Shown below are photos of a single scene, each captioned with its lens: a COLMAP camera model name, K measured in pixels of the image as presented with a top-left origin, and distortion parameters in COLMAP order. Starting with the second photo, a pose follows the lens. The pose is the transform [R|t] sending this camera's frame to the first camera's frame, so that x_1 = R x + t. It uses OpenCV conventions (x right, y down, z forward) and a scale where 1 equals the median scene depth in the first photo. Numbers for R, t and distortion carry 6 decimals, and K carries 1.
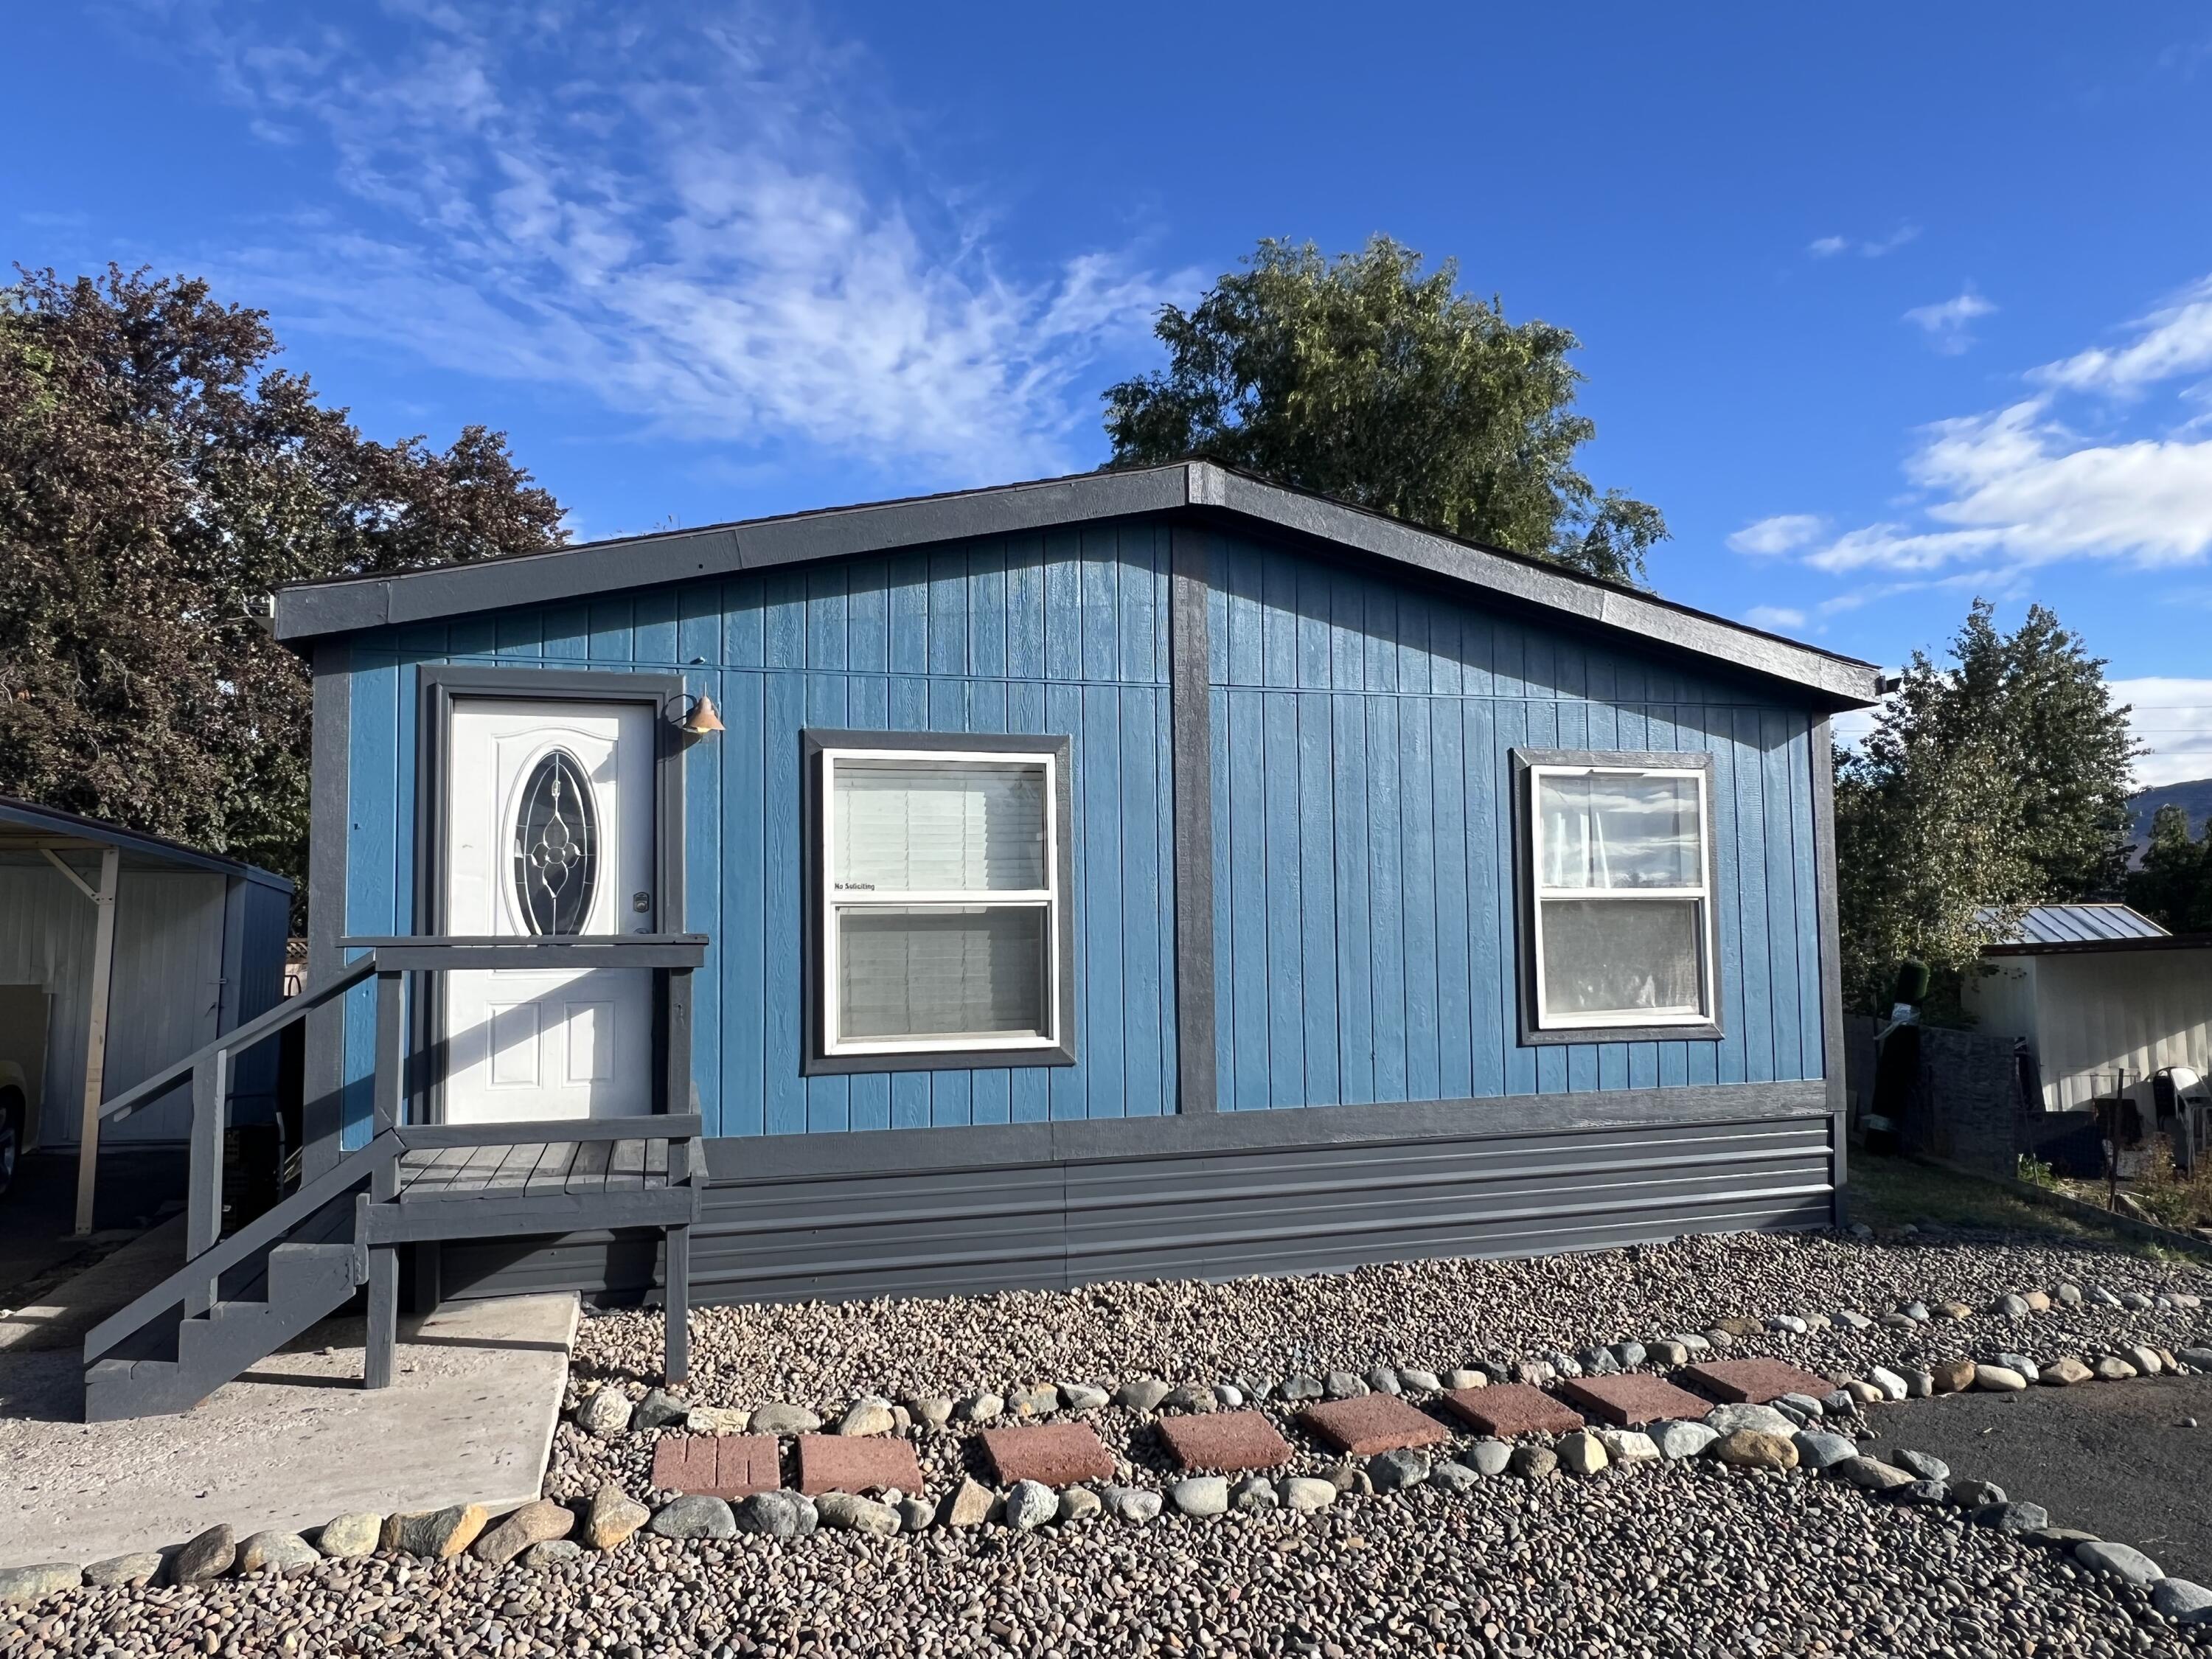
lens RADIAL K [[1434.0, 0, 1100.8], [0, 1434.0, 827.9], [0, 0, 1]] dist [-0.008323, 0.002097]
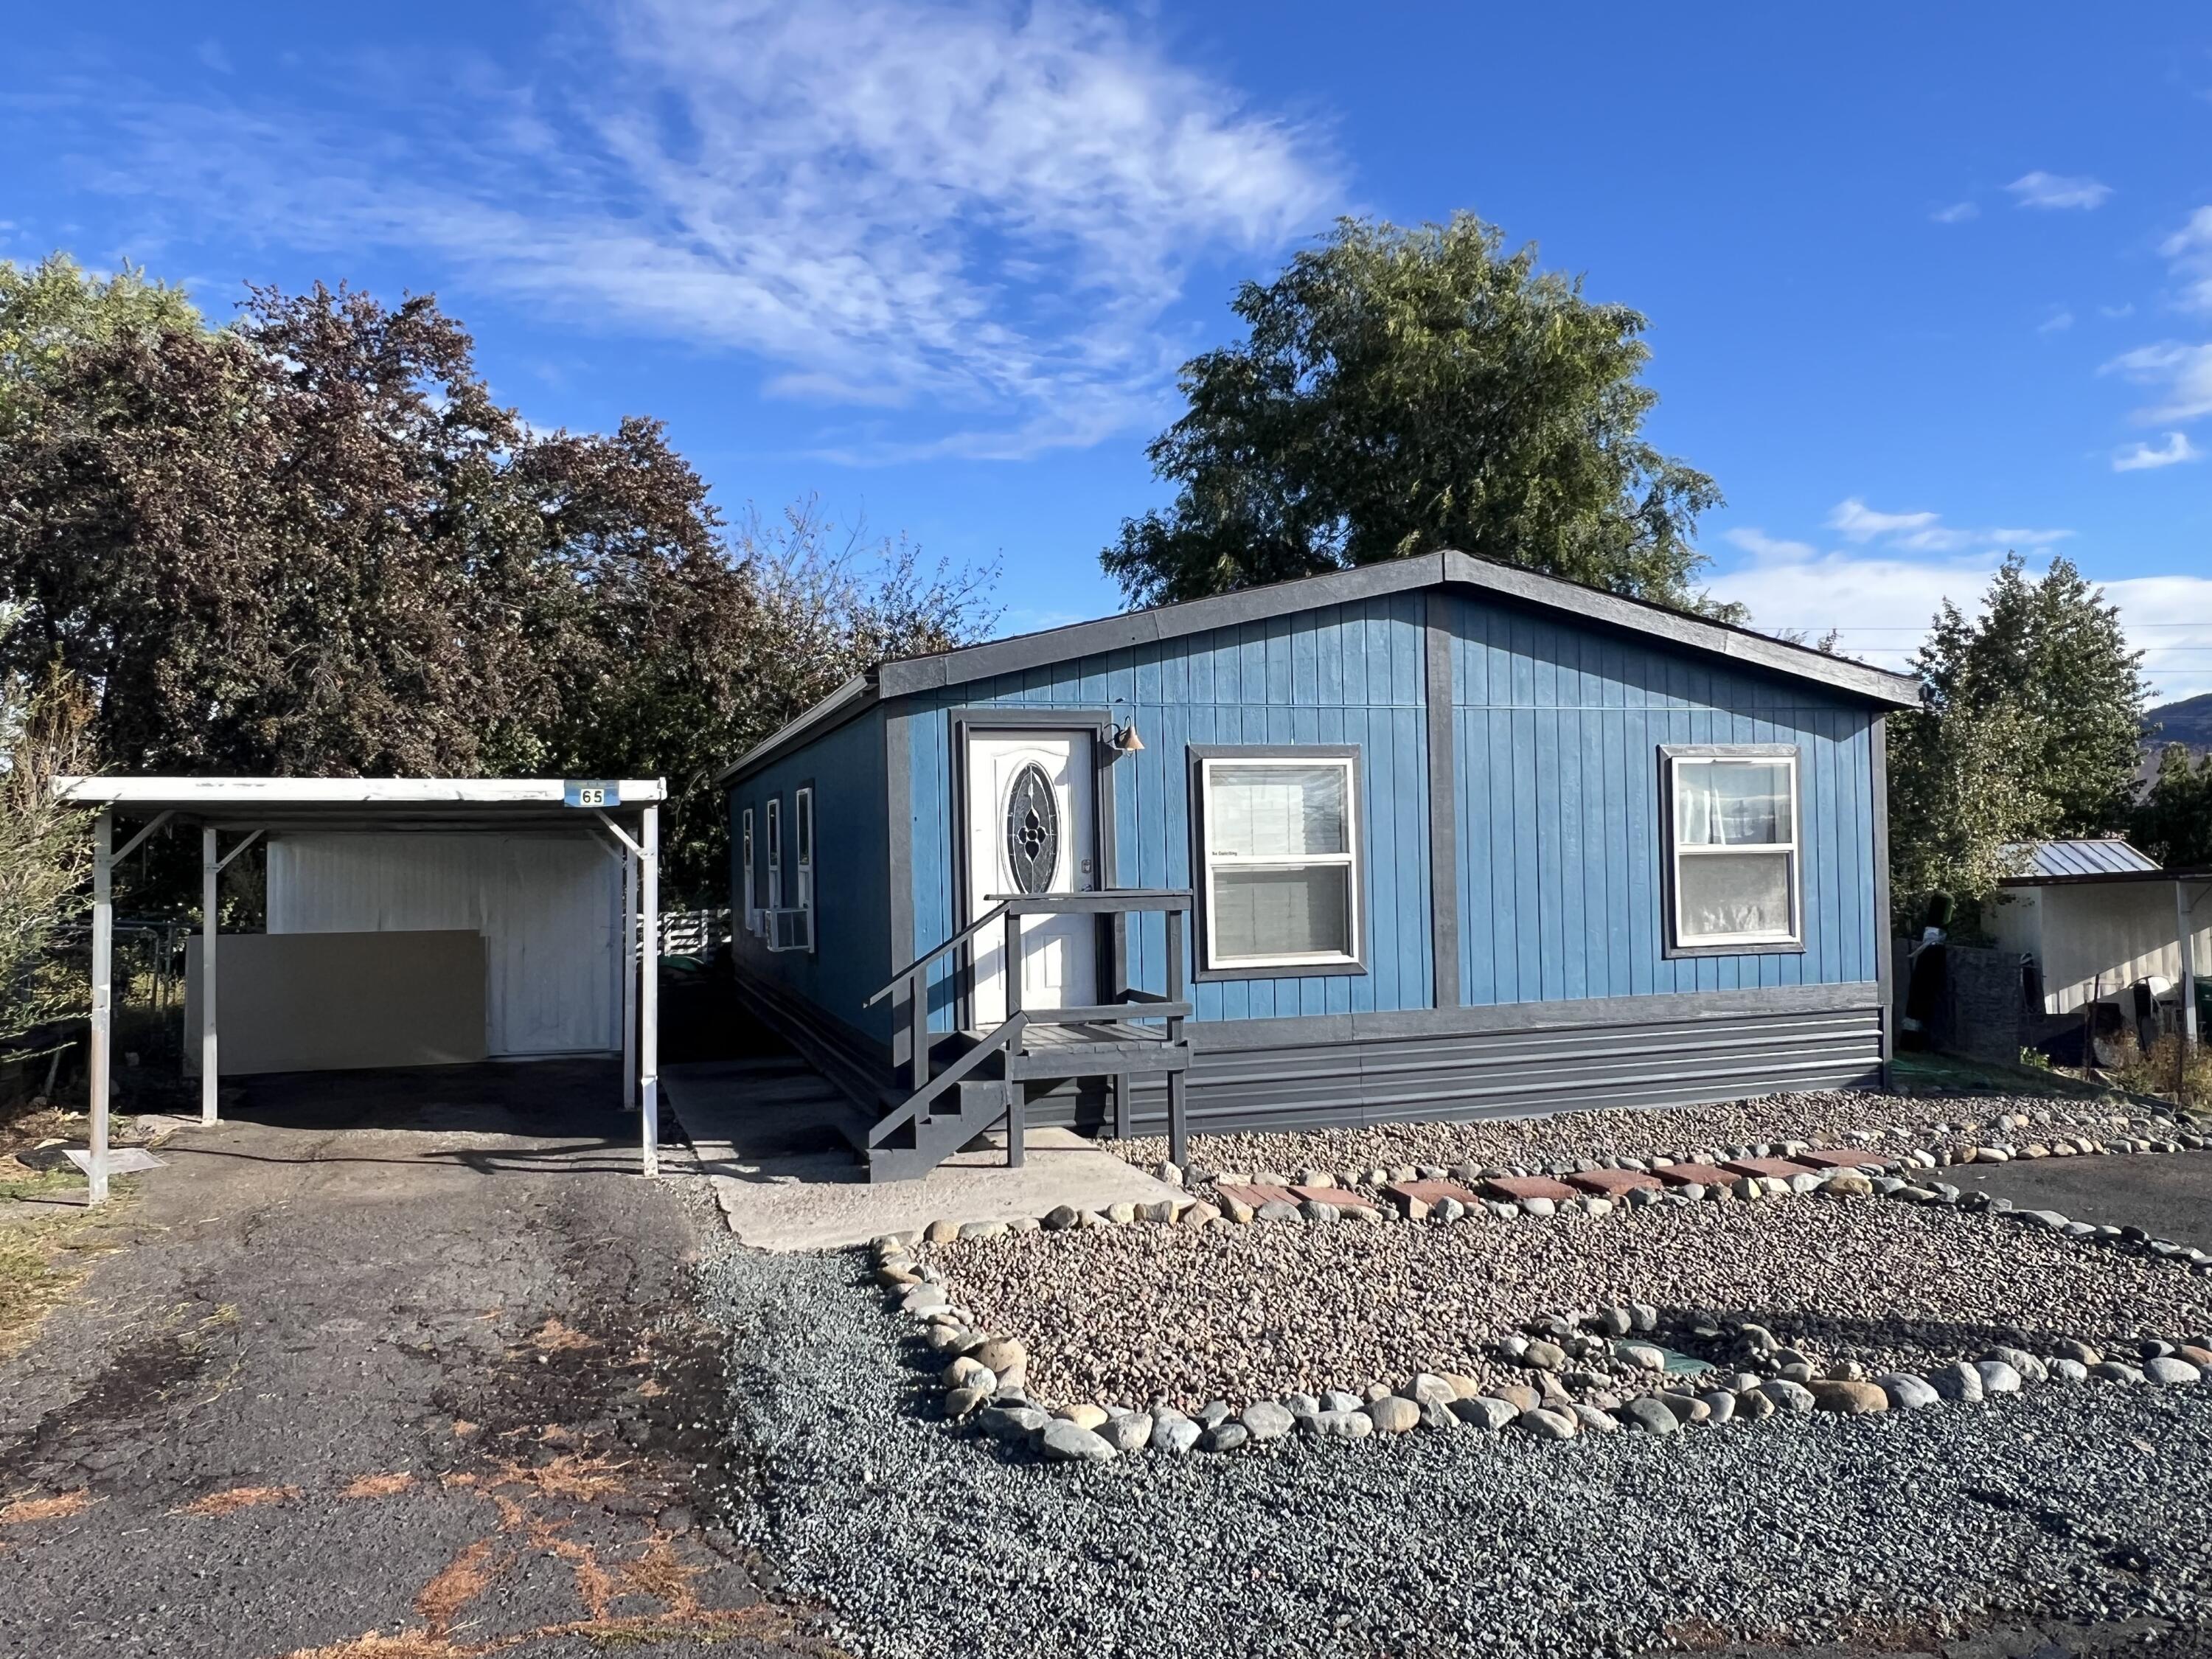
lens RADIAL K [[1528.0, 0, 1114.2], [0, 1528.0, 830.5], [0, 0, 1]] dist [-0.009815, -0.007291]
pose [[0.999756, -0.011130, 0.019085, -0.283124], [0.010192, 0.998769, 0.048550, -0.053212], [-0.019601, -0.048344, 0.998638, -0.492157]]
